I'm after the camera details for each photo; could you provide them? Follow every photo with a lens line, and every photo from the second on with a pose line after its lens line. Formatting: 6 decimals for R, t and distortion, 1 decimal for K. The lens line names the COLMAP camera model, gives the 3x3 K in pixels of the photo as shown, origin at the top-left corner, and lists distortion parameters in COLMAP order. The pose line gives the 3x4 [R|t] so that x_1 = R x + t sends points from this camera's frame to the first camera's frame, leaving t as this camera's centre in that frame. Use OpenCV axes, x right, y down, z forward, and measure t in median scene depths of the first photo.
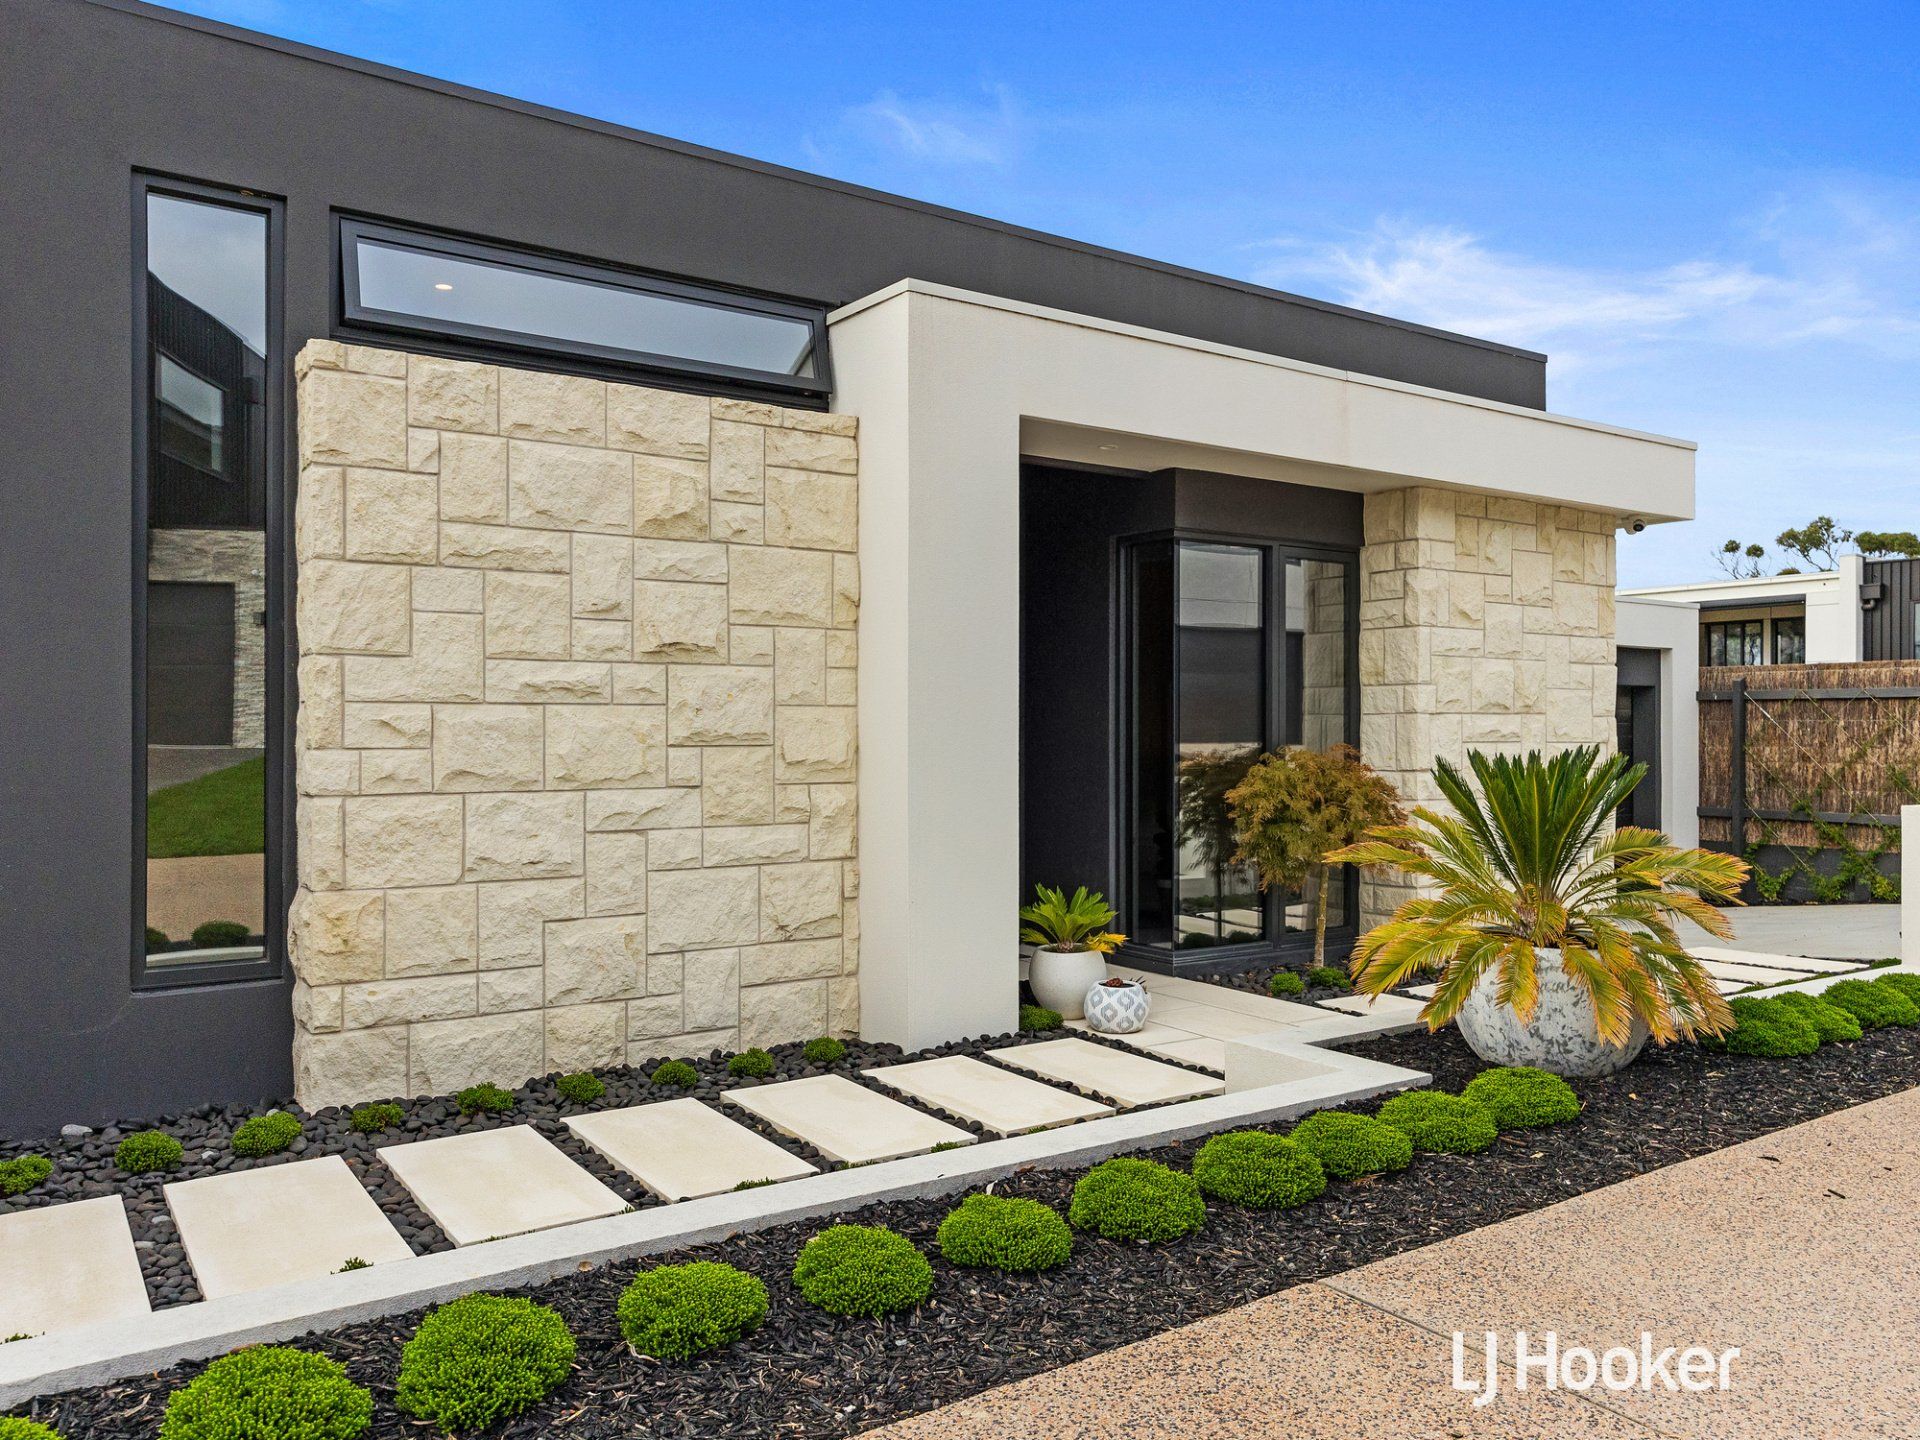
lens RADIAL K [[1422.1, 0, 968.7], [0, 1422.1, 765.8], [0, 0, 1]] dist [0.022023, -0.000274]
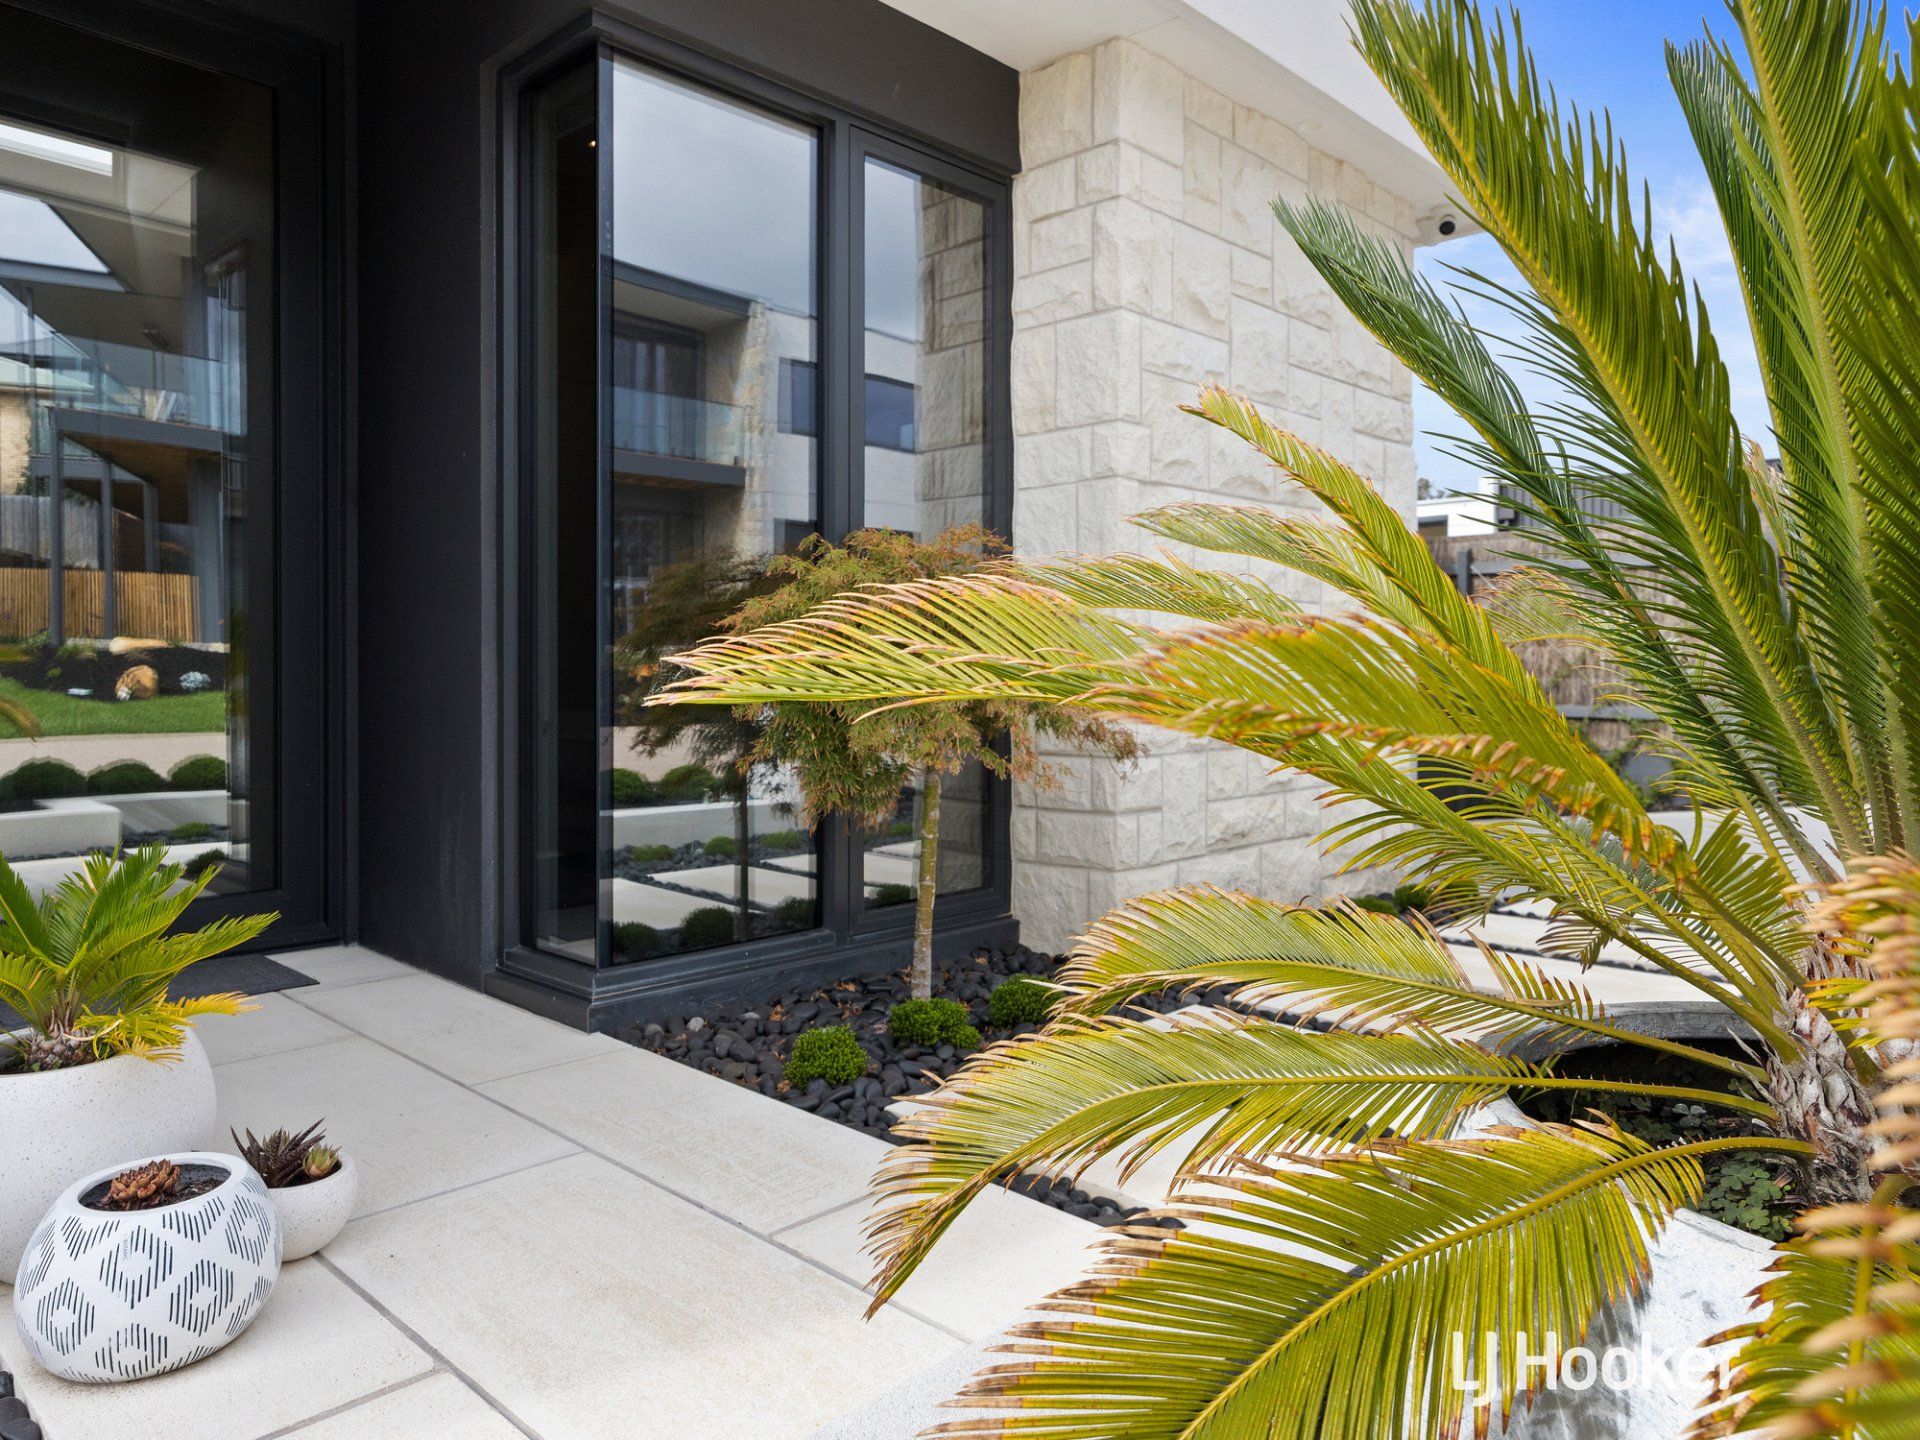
lens RADIAL K [[1284.1, 0, 961.8], [0, 1284.1, 681.2], [0, 0, 1]] dist [-0.000911, 0.001009]
pose [[0.979290, 0.002756, 0.202443, 0.162909], [-0.001014, 0.999962, -0.008708, 0.041249], [-0.202460, 0.008323, 0.979255, 0.547550]]
